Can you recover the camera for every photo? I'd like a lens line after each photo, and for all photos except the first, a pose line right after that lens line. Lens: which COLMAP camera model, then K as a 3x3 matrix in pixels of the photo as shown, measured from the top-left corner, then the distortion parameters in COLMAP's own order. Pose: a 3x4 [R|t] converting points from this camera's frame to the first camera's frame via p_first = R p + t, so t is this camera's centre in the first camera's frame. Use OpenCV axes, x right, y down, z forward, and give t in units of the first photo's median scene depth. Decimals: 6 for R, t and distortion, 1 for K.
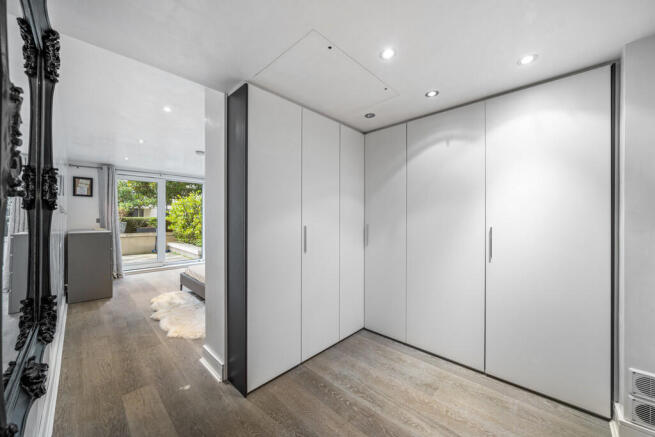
lens RADIAL K [[243.8, 0, 327.8], [0, 243.8, 217.9], [0, 0, 1]] dist [-0.000240, 0.000025]
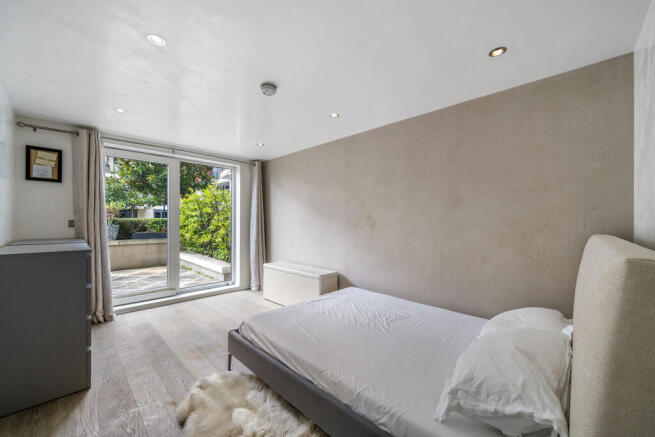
lens RADIAL K [[256.8, 0, 327.1], [0, 256.8, 220.7], [0, 0, 1]] dist [-0.000022, -0.000067]
pose [[0.999960, 0.005284, -0.007262, -0.220019], [-0.005270, 0.999984, 0.001939, 0.000314], [0.007273, -0.001901, 0.999972, 0.263793]]
